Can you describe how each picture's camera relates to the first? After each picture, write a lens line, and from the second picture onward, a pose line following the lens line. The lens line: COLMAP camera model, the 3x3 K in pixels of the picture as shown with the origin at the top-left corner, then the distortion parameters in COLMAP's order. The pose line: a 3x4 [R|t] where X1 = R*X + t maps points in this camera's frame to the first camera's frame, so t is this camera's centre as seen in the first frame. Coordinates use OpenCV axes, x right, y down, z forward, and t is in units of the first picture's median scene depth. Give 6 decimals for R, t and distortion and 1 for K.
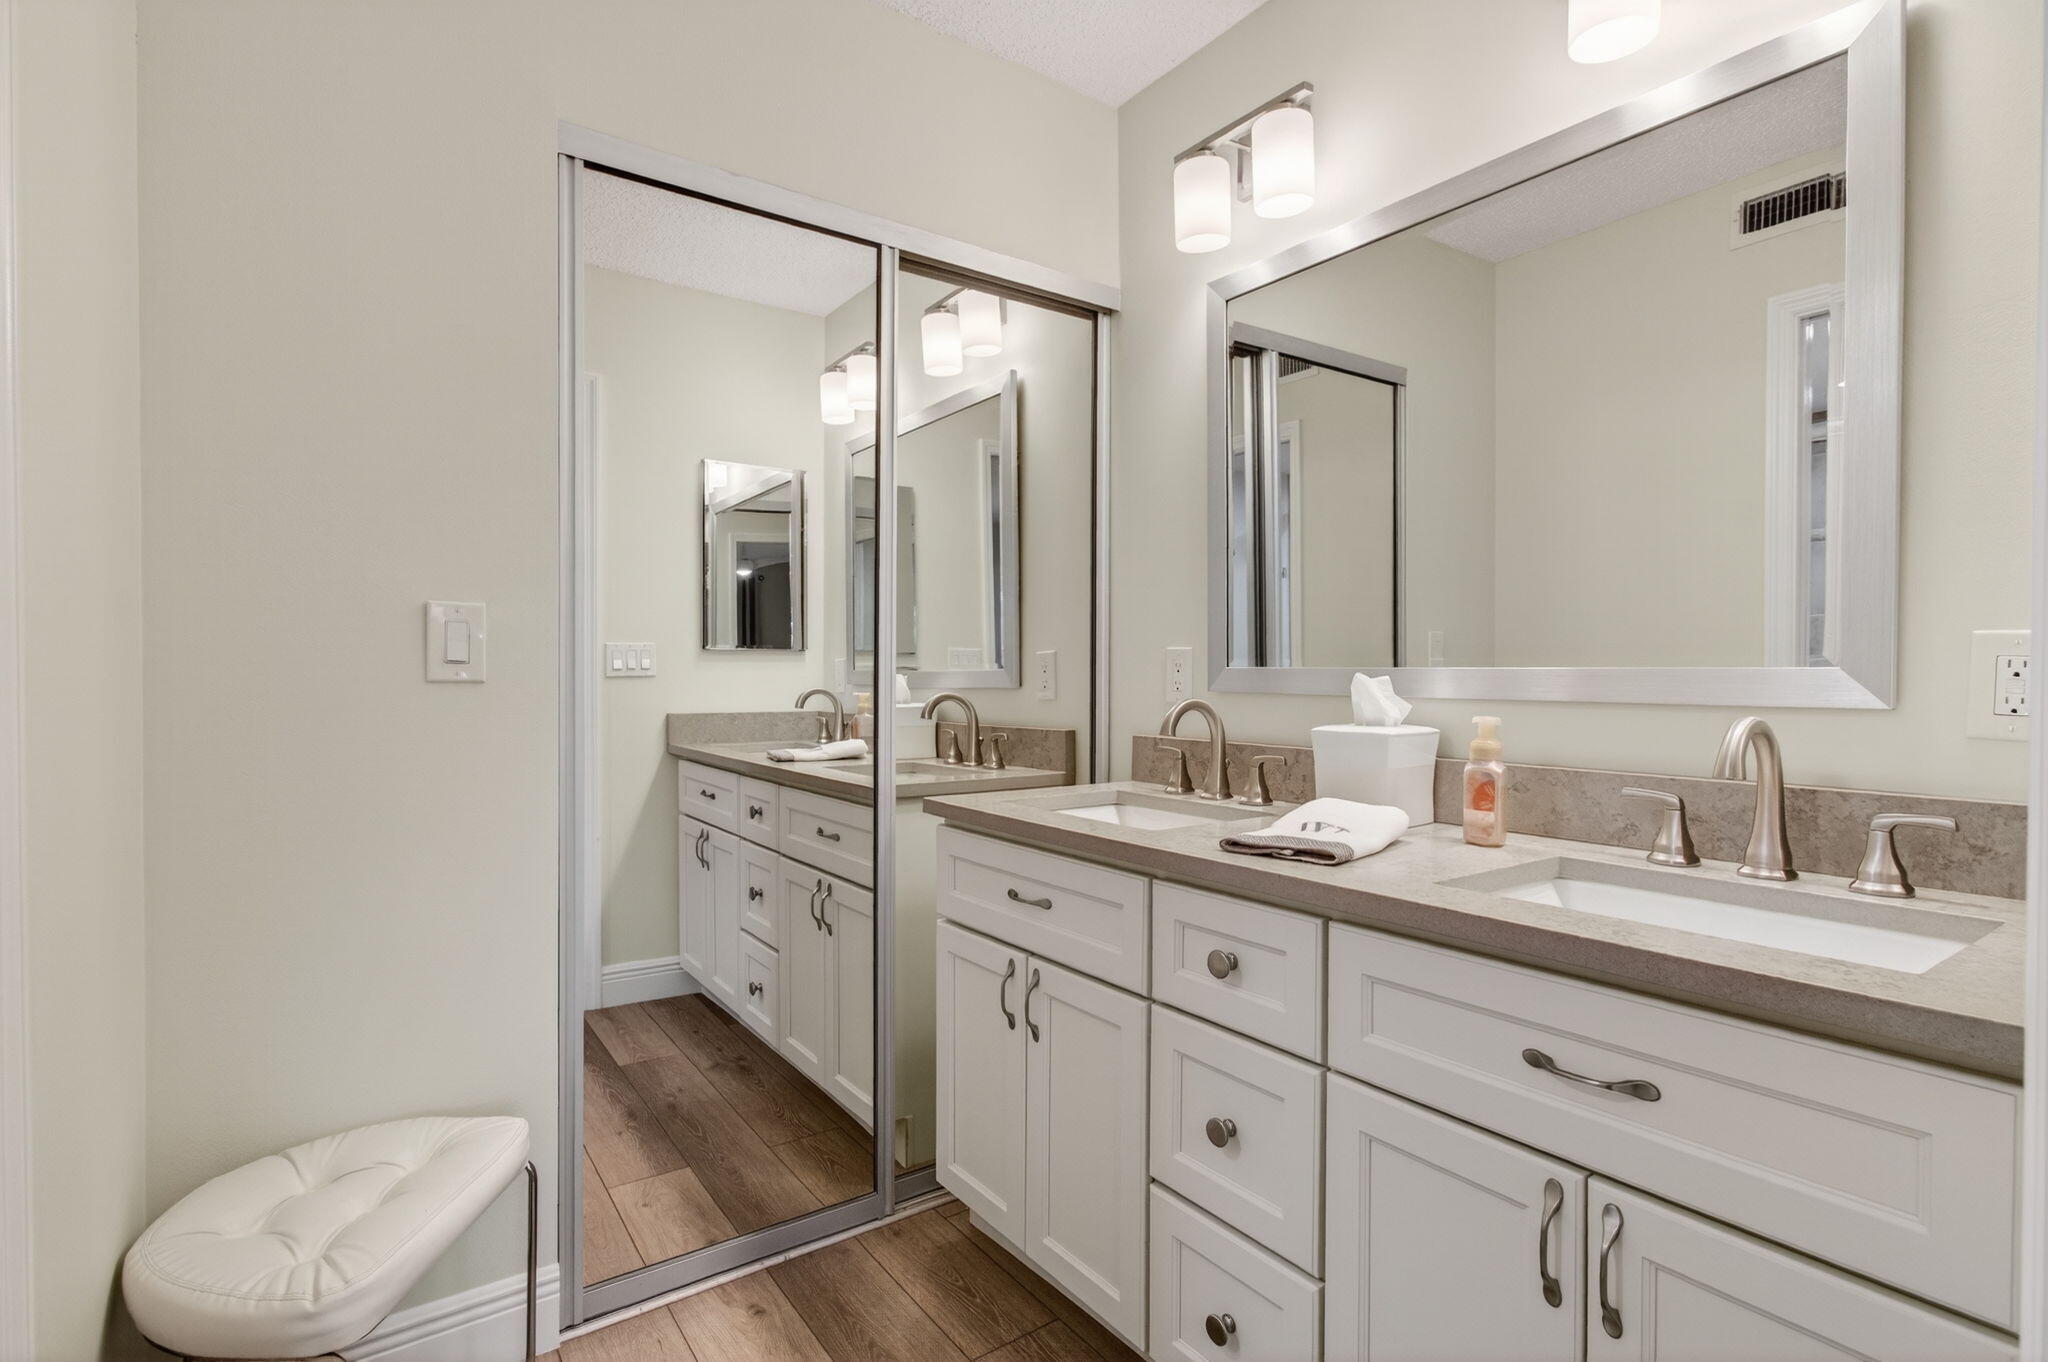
lens RADIAL K [[908.5, 0, 1011.9], [0, 908.5, 673.2], [0, 0, 1]] dist [0.001071, 0.000443]
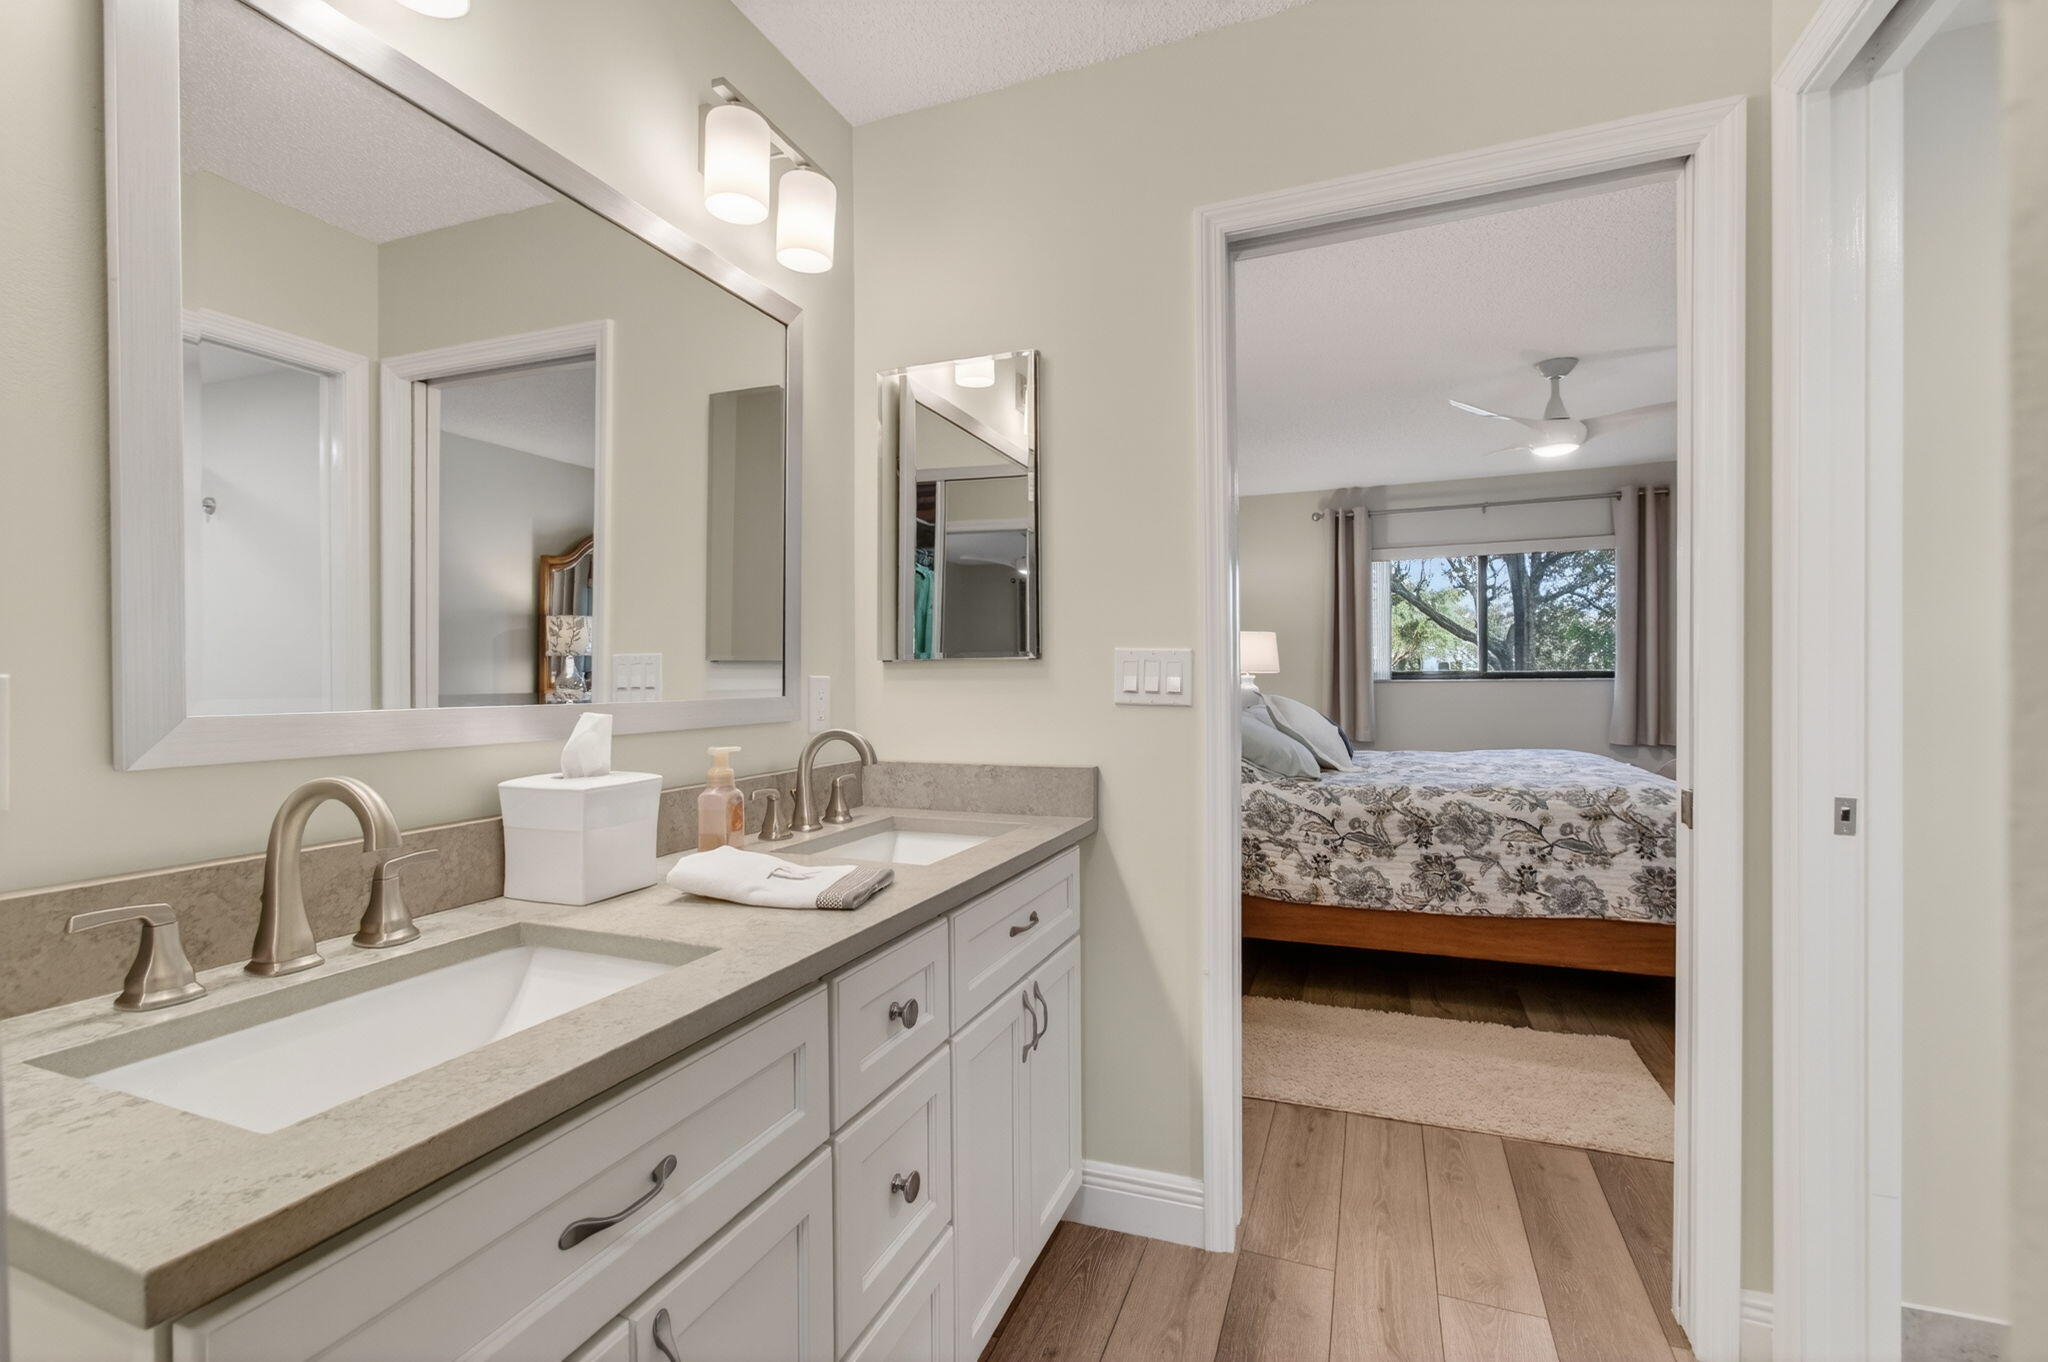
lens RADIAL K [[908.5, 0, 1011.9], [0, 908.5, 673.2], [0, 0, 1]] dist [0.001071, 0.000443]
pose [[-0.506118, 0.010884, 0.862396, -0.552734], [0.016234, 0.999863, -0.003091, -0.025205], [-0.862312, 0.012436, -0.506225, 1.206150]]
